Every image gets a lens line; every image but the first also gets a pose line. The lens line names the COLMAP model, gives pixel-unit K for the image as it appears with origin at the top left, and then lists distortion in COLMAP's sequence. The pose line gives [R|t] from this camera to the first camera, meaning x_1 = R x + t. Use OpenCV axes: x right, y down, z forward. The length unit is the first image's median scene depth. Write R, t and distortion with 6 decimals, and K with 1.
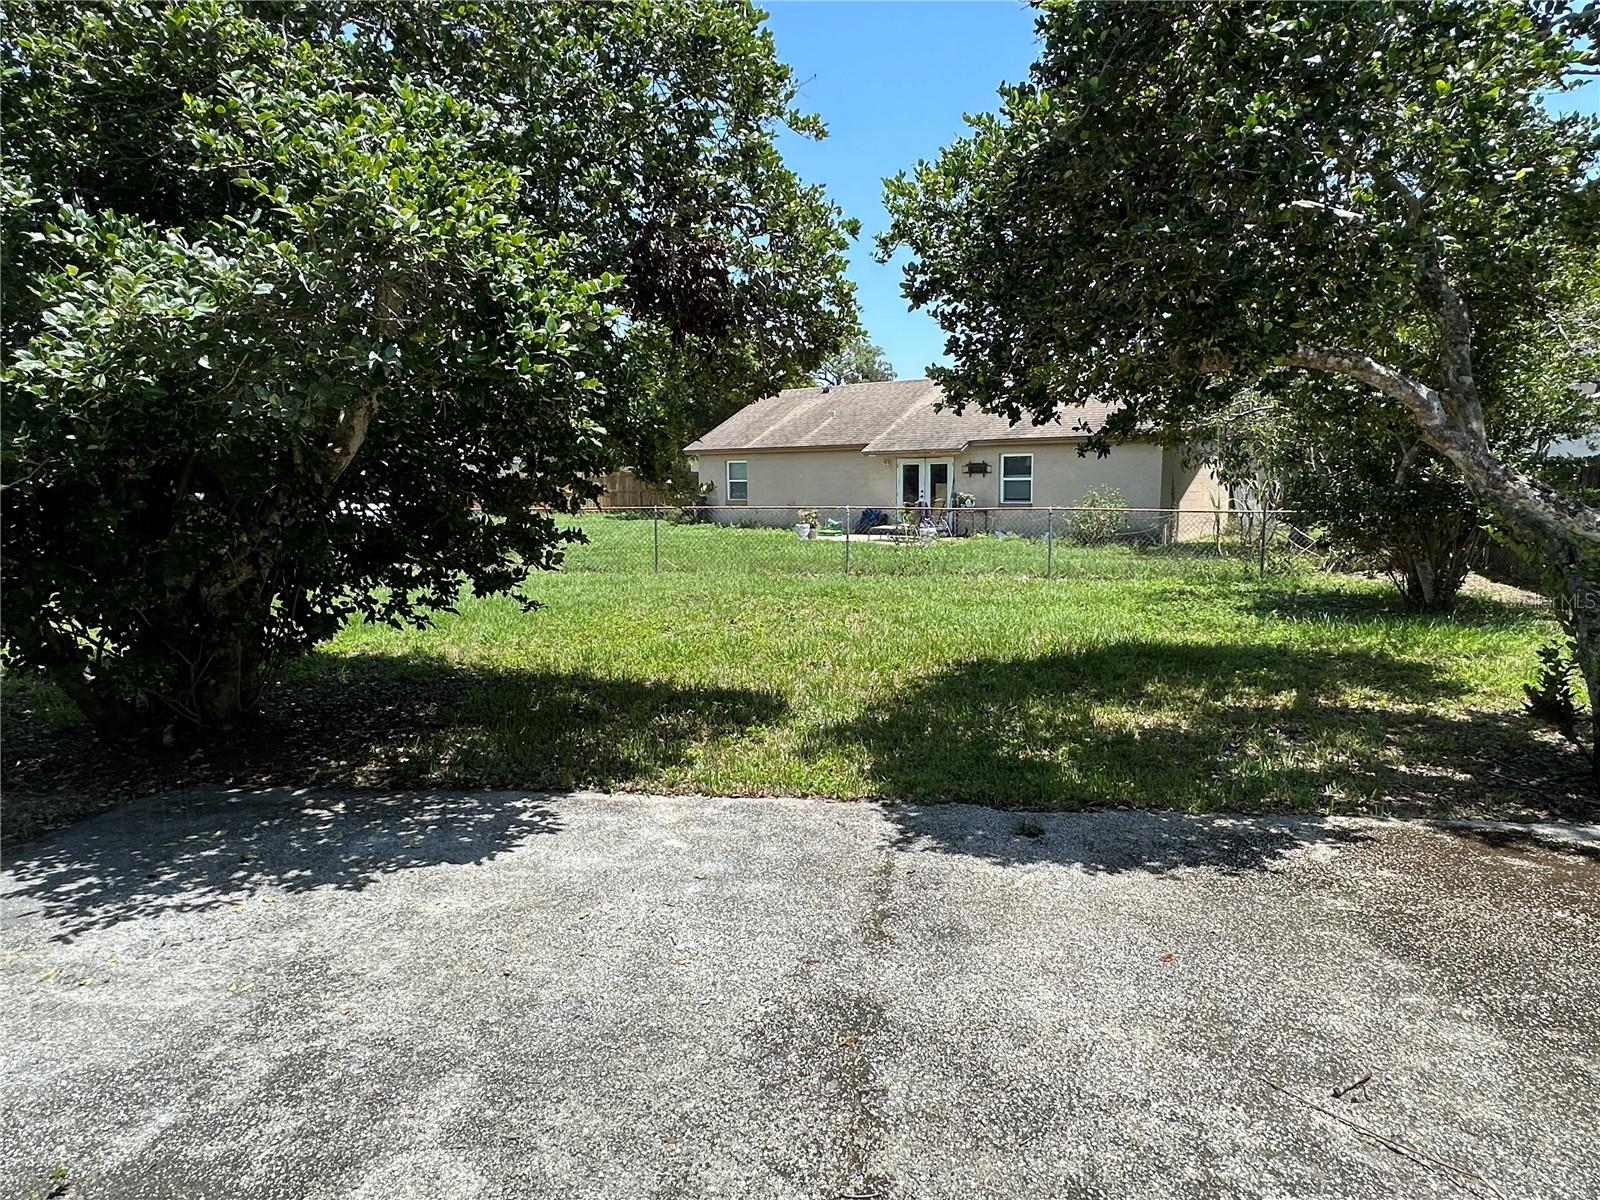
lens RADIAL K [[958.8, 0, 812.6], [0, 958.8, 613.7], [0, 0, 1]] dist [0.001311, 0.001500]
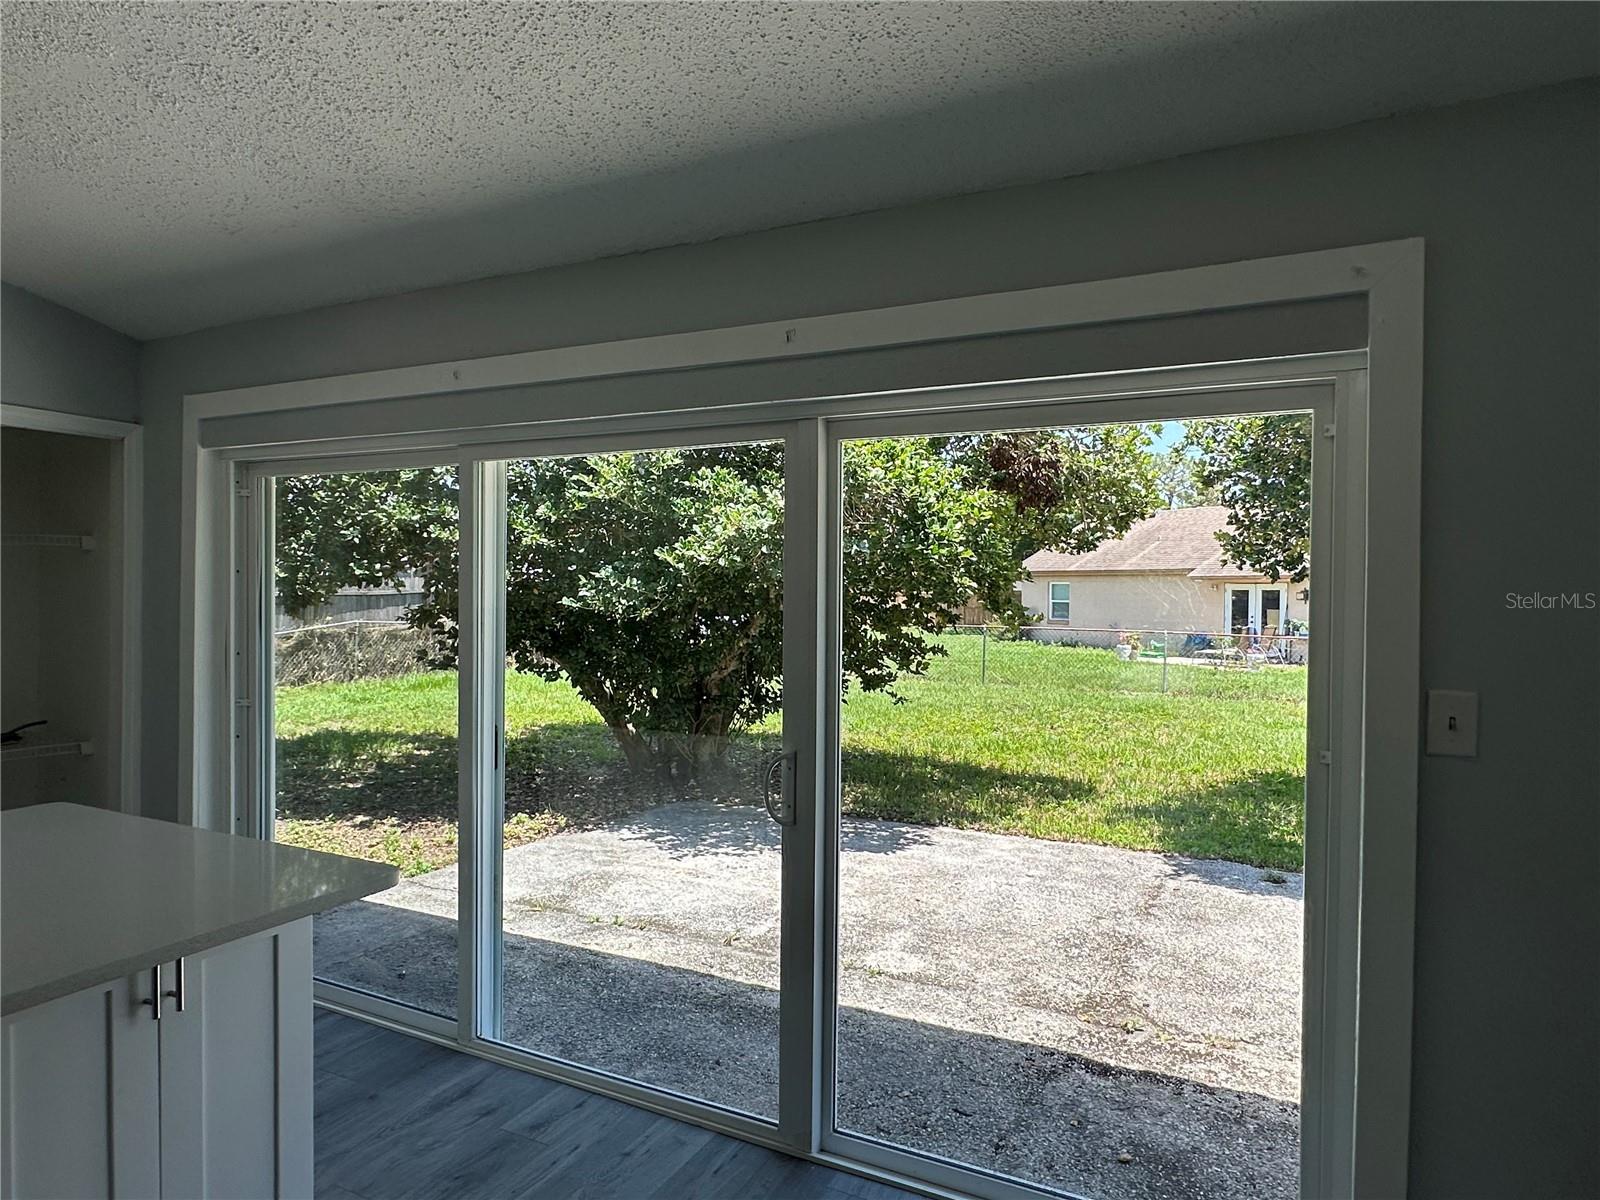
lens RADIAL K [[958.8, 0, 795.1], [0, 958.8, 597.9], [0, 0, 1]] dist [0.001311, 0.001500]
pose [[0.940469, 0.021842, -0.339178, 0.030027], [-0.067240, 0.990166, -0.122678, 0.033609], [0.333163, 0.138181, 0.932689, -0.448752]]
